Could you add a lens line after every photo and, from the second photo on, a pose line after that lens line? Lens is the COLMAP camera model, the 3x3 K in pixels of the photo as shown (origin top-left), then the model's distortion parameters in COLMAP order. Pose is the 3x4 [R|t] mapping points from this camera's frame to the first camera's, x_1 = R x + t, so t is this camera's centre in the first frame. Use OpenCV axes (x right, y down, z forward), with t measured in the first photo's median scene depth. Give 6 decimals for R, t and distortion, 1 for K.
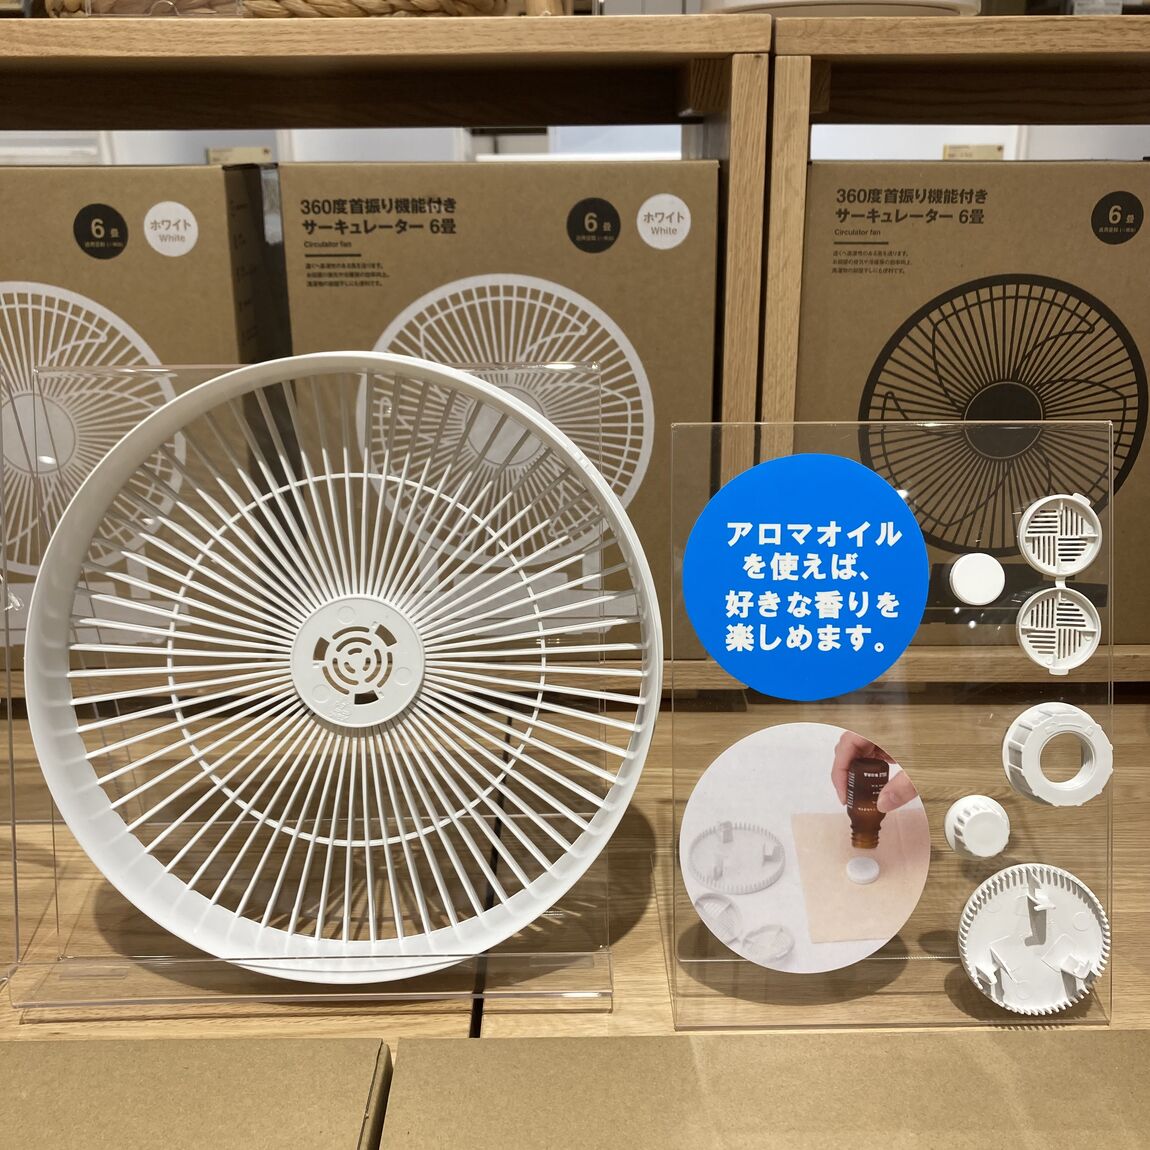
lens RADIAL K [[1294.7, 0, 575.0], [0, 1294.7, 575.0], [0, 0, 1]] dist [0.013769, -0.028814]
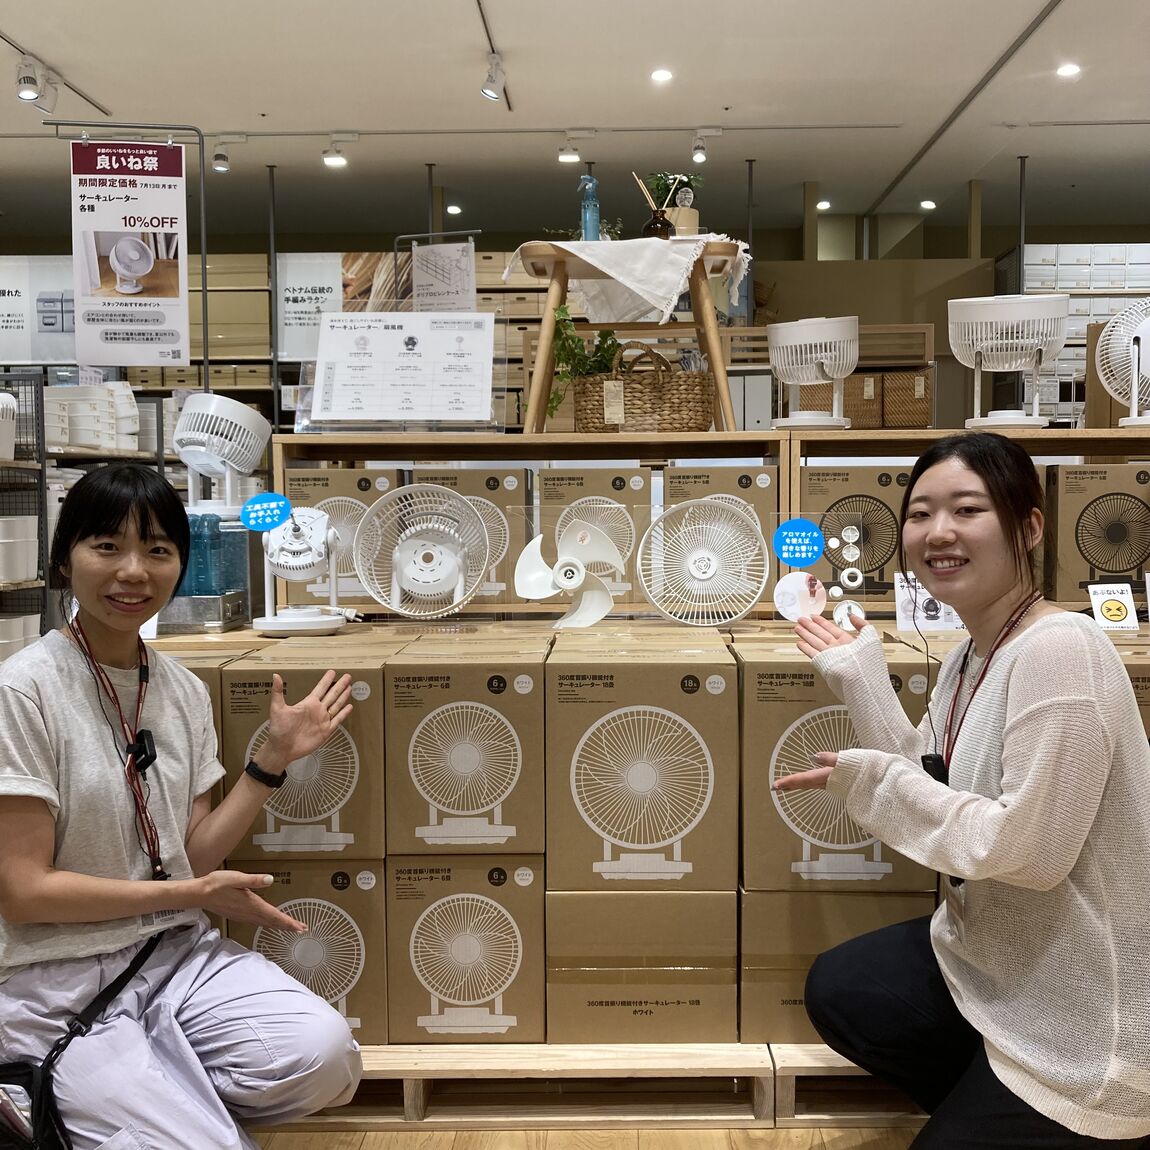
lens RADIAL K [[1294.7, 0, 575.0], [0, 1294.7, 575.0], [0, 0, 1]] dist [0.013769, -0.028814]
pose [[0.999191, -0.001946, -0.040168, -0.469866], [-0.008101, 0.968613, -0.248441, 1.339678], [0.039391, 0.248566, 0.967814, -3.737428]]
